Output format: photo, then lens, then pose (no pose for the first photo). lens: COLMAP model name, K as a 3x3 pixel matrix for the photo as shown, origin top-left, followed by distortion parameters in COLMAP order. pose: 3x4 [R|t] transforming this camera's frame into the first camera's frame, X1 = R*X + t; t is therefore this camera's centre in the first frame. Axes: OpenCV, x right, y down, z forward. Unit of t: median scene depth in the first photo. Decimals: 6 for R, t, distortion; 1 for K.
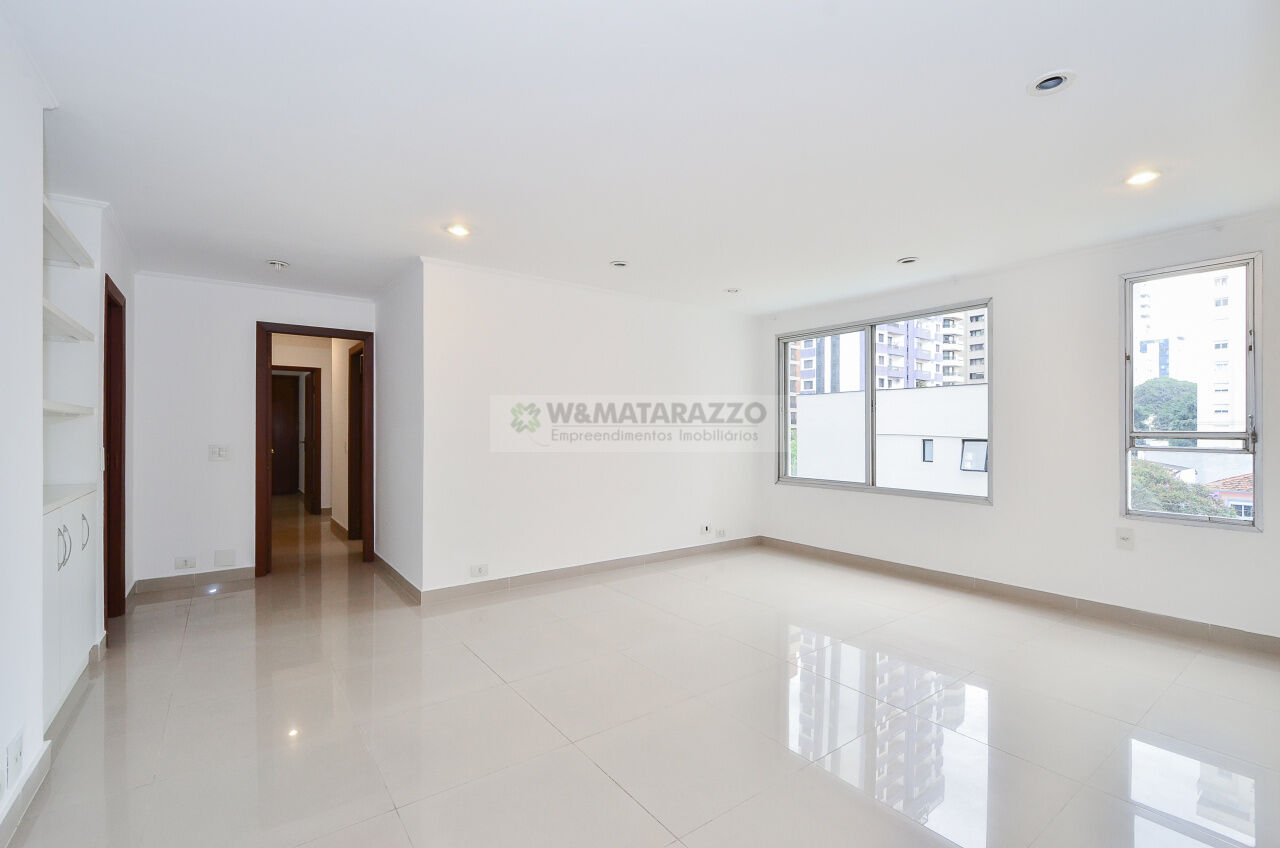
lens RADIAL K [[561.2, 0, 645.6], [0, 561.2, 425.0], [0, 0, 1]] dist [-0.004030, -0.000660]
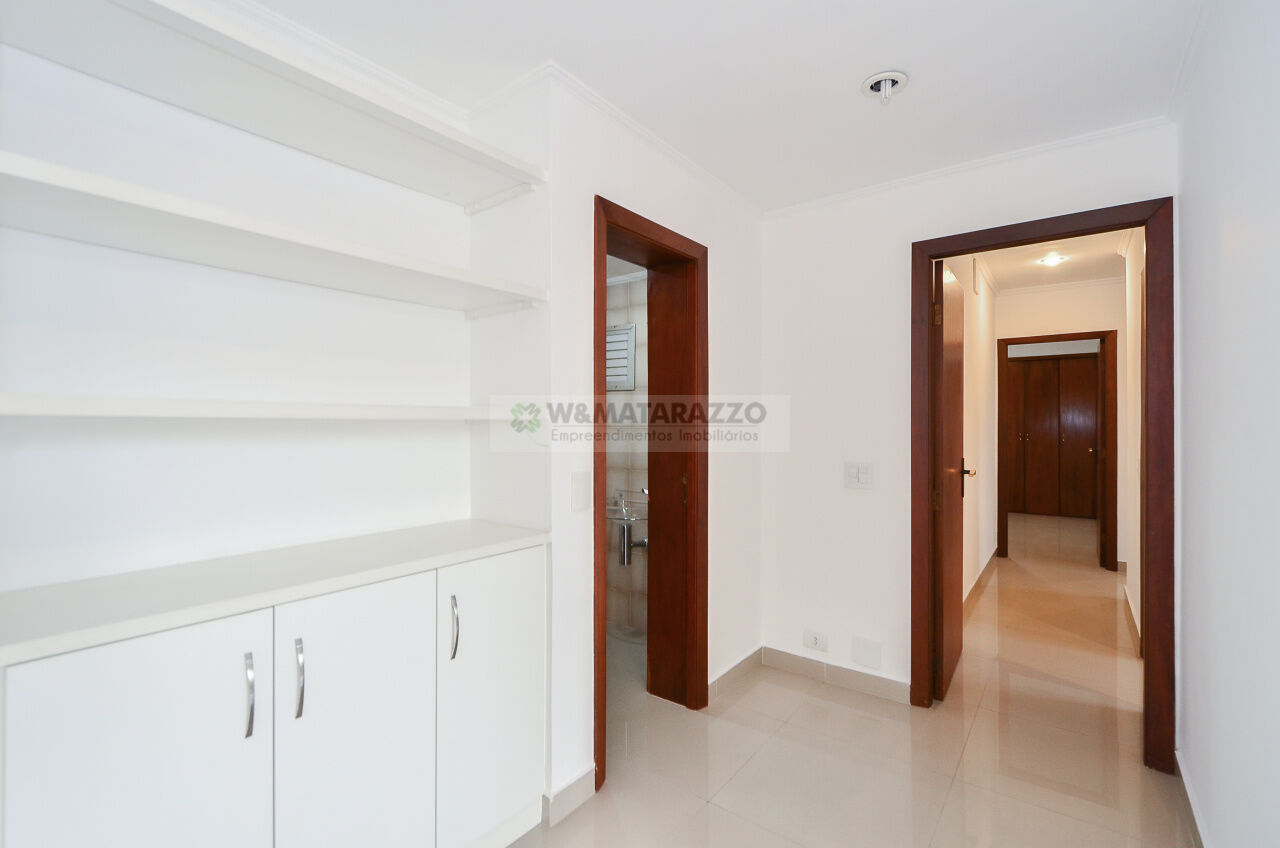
lens RADIAL K [[561.2, 0, 642.0], [0, 561.2, 429.2], [0, 0, 1]] dist [-0.004030, -0.000660]
pose [[0.267678, 0.008234, -0.963473, -0.267579], [0.008350, 0.999906, 0.010865, -0.011572], [0.963472, -0.010953, 0.267584, 0.687165]]
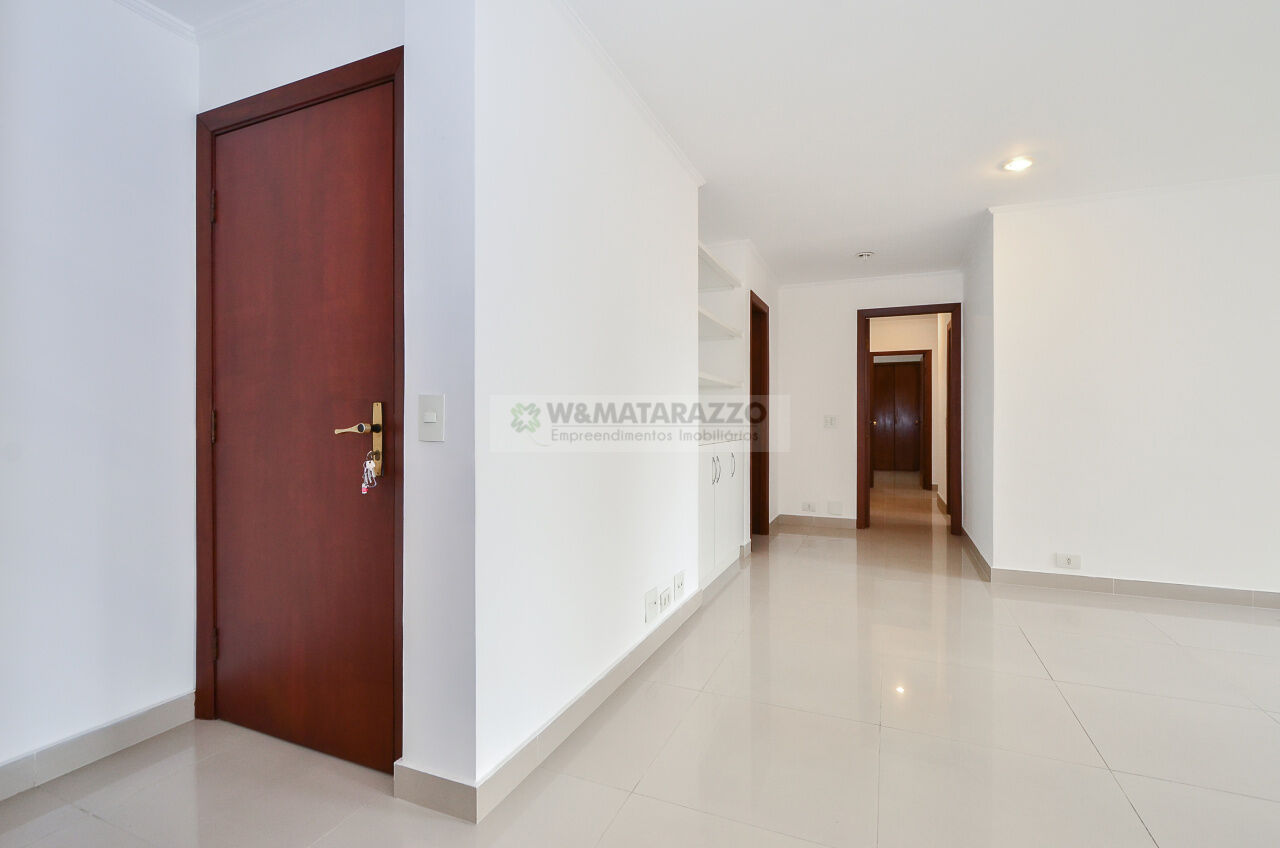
lens RADIAL K [[561.2, 0, 647.2], [0, 561.2, 419.6], [0, 0, 1]] dist [-0.004030, -0.000660]
pose [[0.502537, 0.002830, -0.864551, 0.113053], [0.003561, 0.999979, 0.005343, 0.041269], [0.864548, -0.005763, 0.502517, 0.035805]]
